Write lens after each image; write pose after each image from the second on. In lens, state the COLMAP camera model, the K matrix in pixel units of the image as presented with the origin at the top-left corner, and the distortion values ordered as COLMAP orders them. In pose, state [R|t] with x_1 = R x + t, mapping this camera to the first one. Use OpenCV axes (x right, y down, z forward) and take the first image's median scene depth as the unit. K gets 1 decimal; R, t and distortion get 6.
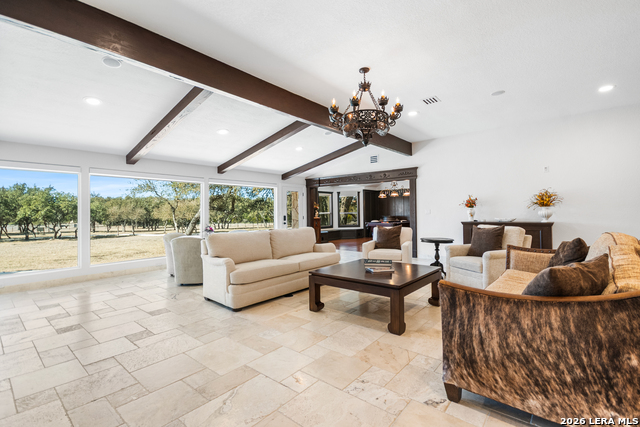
lens RADIAL K [[283.6, 0, 318.8], [0, 283.6, 204.0], [0, 0, 1]] dist [0.014339, -0.010551]
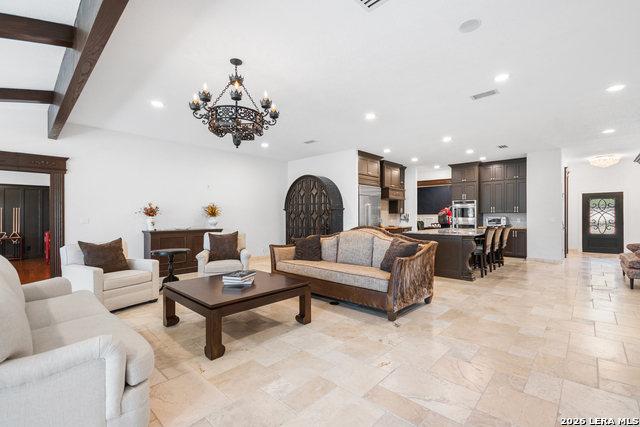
lens RADIAL K [[283.6, 0, 326.6], [0, 283.6, 215.8], [0, 0, 1]] dist [0.014339, -0.010551]
pose [[0.055520, 0.017817, 0.998299, -0.477260], [-0.029271, 0.999440, -0.016209, 0.011658], [-0.998028, -0.028322, 0.056010, 0.447745]]
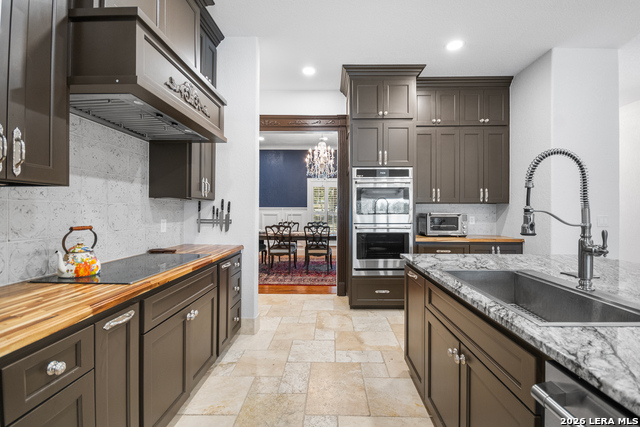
lens RADIAL K [[283.6, 0, 324.6], [0, 283.6, 208.7], [0, 0, 1]] dist [0.014339, -0.010551]
pose [[-0.619526, 0.017126, 0.784789, 0.966680], [-0.018448, 0.999168, -0.036367, -0.017869], [-0.784759, -0.037008, -0.618695, 0.192147]]
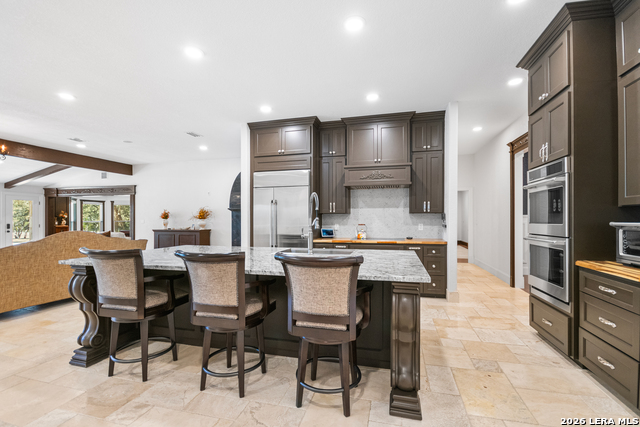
lens RADIAL K [[283.6, 0, 325.0], [0, 283.6, 218.5], [0, 0, 1]] dist [0.014339, -0.010551]
pose [[0.906878, 0.014289, 0.421150, 0.811259], [-0.024245, 0.999539, 0.018294, -0.040889], [-0.420694, -0.026801, 0.906806, -0.661052]]
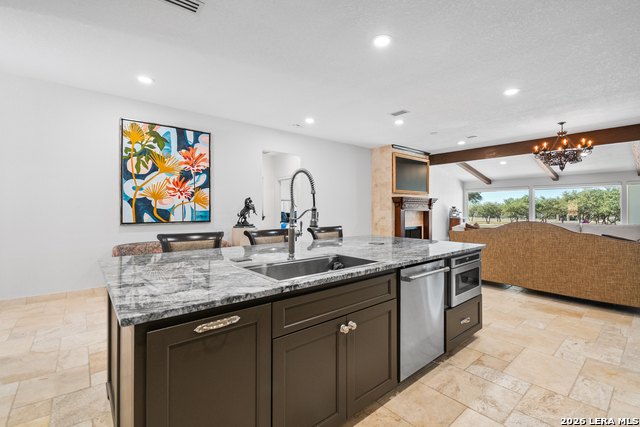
lens RADIAL K [[283.6, 0, 329.7], [0, 283.6, 208.1], [0, 0, 1]] dist [0.014339, -0.010551]
pose [[-0.170499, 0.008003, -0.985325, 1.404300], [0.032608, 0.999465, 0.002476, -0.030890], [0.984818, -0.031707, -0.170669, -0.025734]]
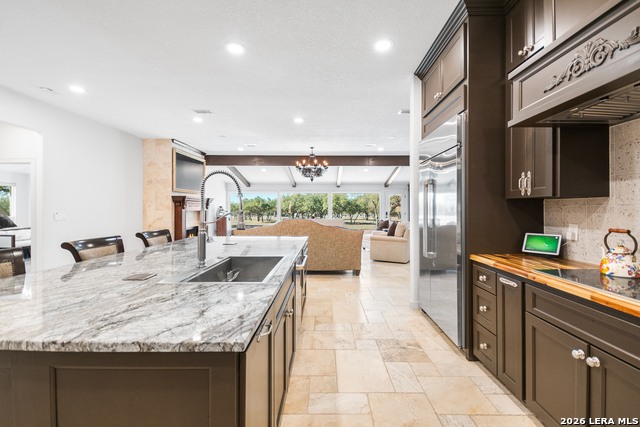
lens RADIAL K [[283.6, 0, 319.9], [0, 283.6, 212.5], [0, 0, 1]] dist [0.014339, -0.010551]
pose [[0.618667, 0.024565, -0.785269, 1.402583], [0.017115, 0.998852, 0.044730, -0.044081], [0.785467, -0.041113, 0.617537, -0.251695]]
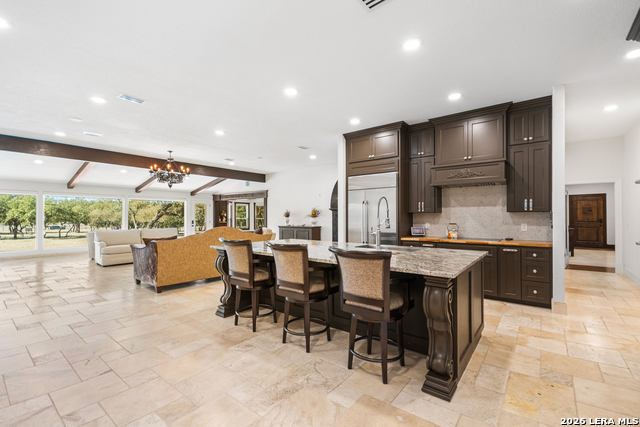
lens RADIAL K [[283.6, 0, 325.9], [0, 283.6, 214.1], [0, 0, 1]] dist [0.014339, -0.010551]
pose [[0.999615, 0.012768, 0.024652, 0.888101], [-0.013276, 0.999701, 0.020551, -0.052403], [-0.024382, -0.020870, 0.999485, -0.782432]]
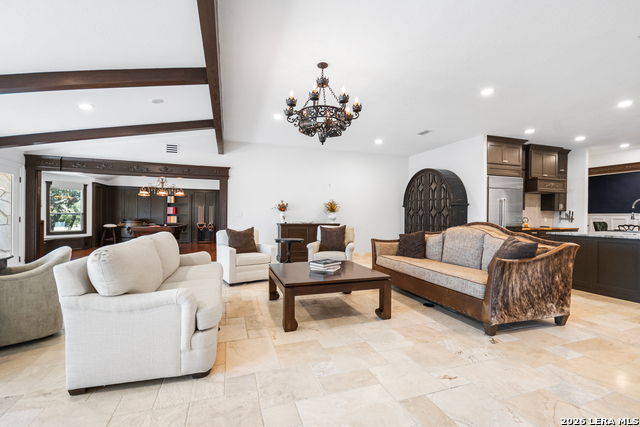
lens RADIAL K [[283.6, 0, 324.5], [0, 283.6, 212.8], [0, 0, 1]] dist [0.014339, -0.010551]
pose [[0.520351, 0.028866, 0.853465, -0.438175], [-0.041931, 0.999087, -0.008227, 0.025476], [-0.852923, -0.031506, 0.521086, 0.325642]]
